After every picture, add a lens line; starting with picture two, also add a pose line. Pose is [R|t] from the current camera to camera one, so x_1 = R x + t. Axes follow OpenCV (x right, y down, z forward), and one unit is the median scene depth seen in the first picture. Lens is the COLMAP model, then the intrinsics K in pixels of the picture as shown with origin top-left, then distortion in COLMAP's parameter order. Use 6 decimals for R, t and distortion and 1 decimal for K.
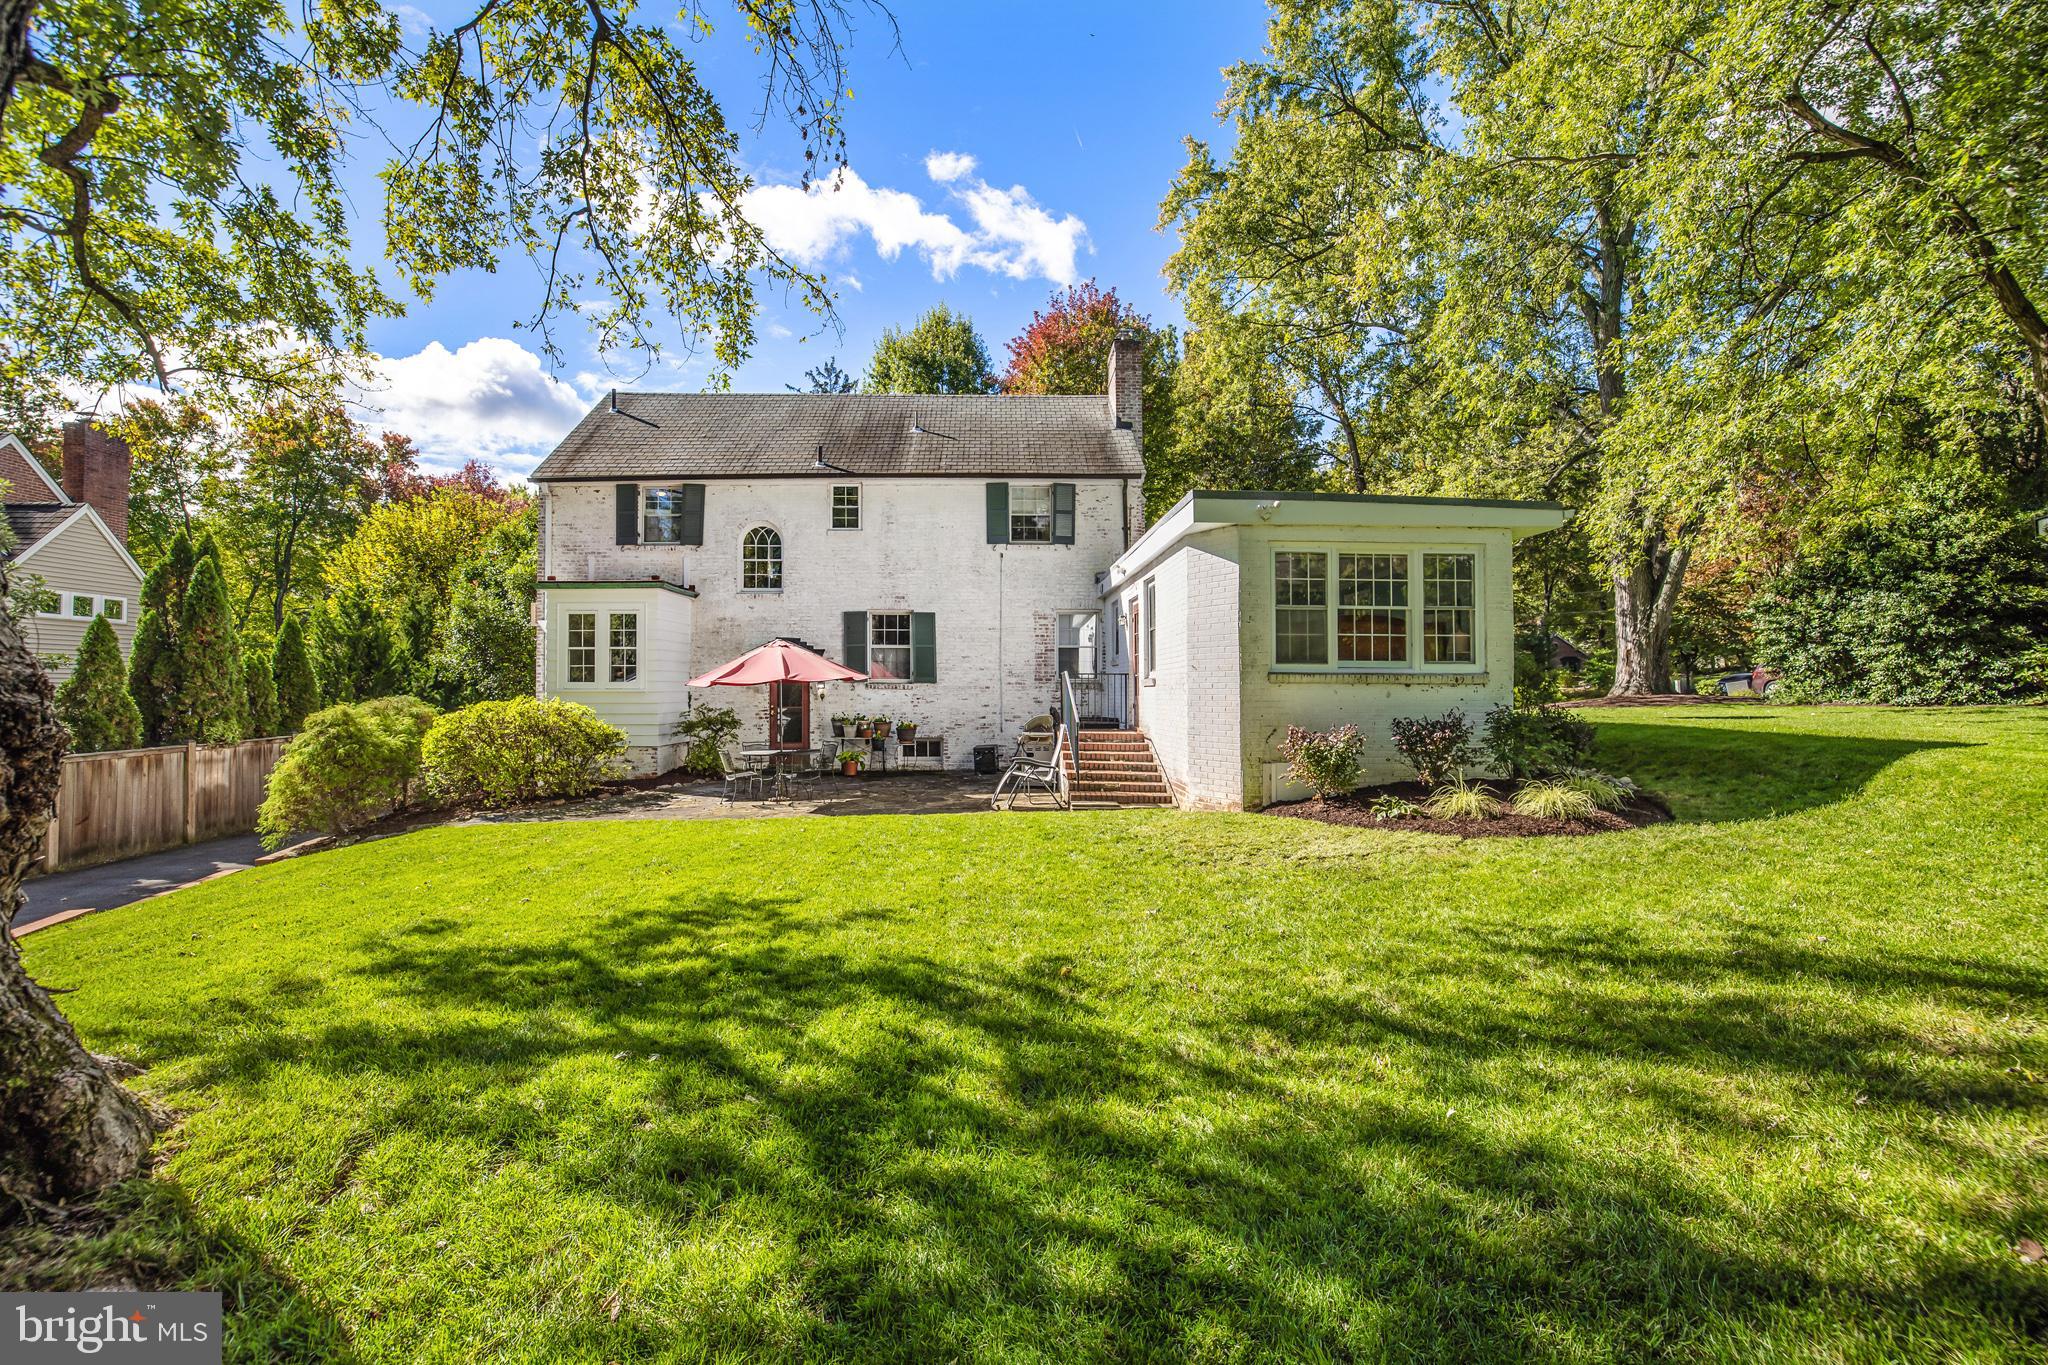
lens RADIAL K [[866.4, 0, 1024.0], [0, 866.4, 682.5], [0, 0, 1]] dist [0.013493, 0.000005]
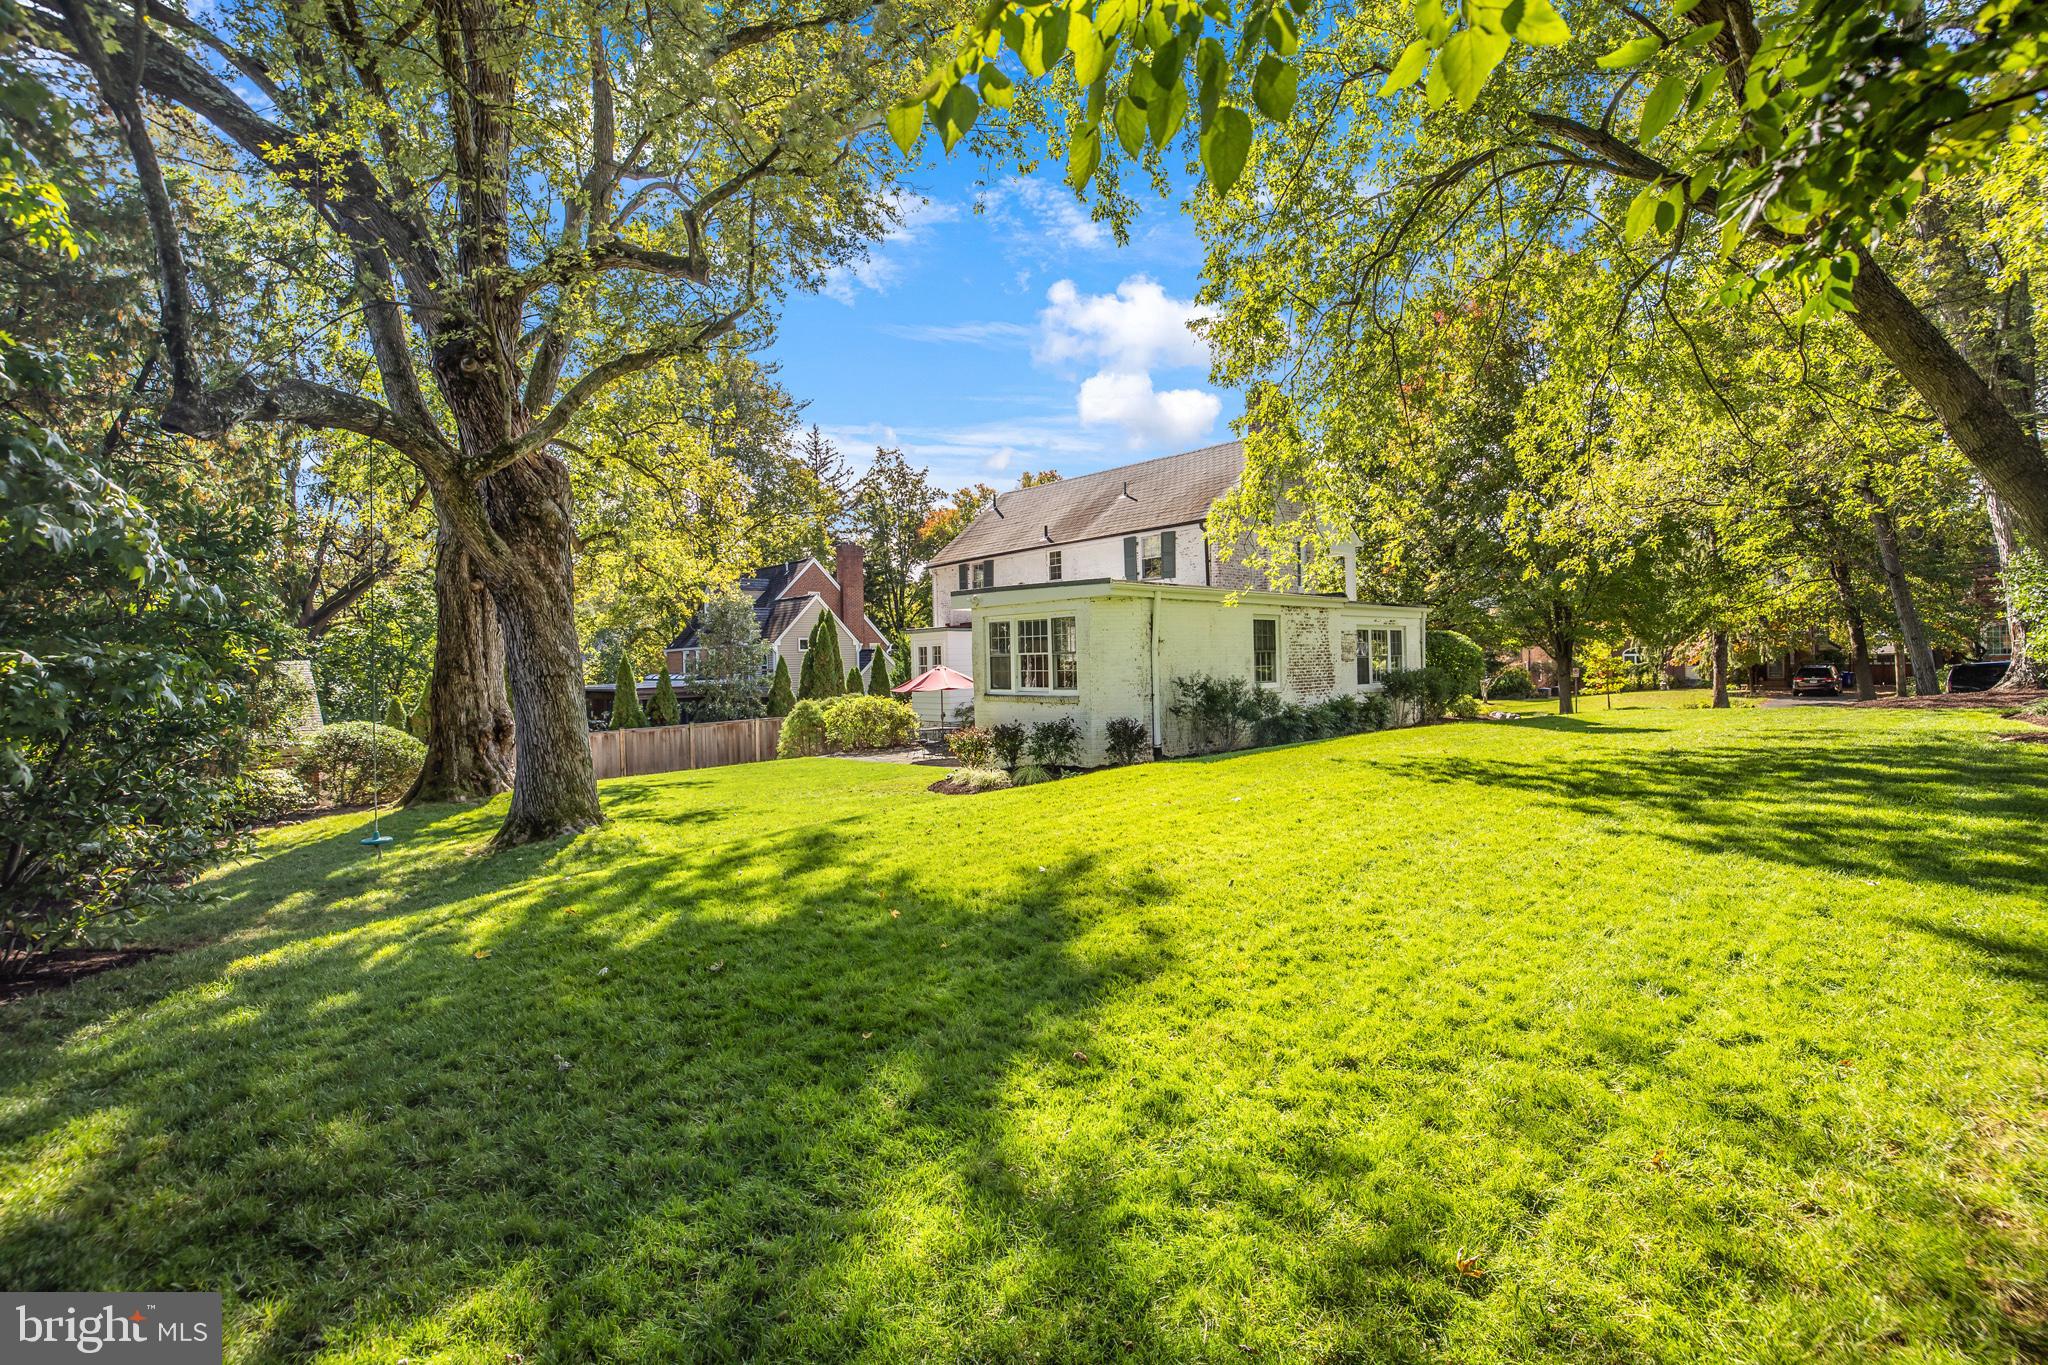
lens RADIAL K [[866.4, 0, 1024.0], [0, 866.4, 682.5], [0, 0, 1]] dist [0.013493, 0.000005]
pose [[0.651729, 0.007655, -0.758413, 0.829709], [-0.009553, 0.999953, 0.001884, -0.018223], [0.758392, 0.006017, 0.651771, 0.060418]]
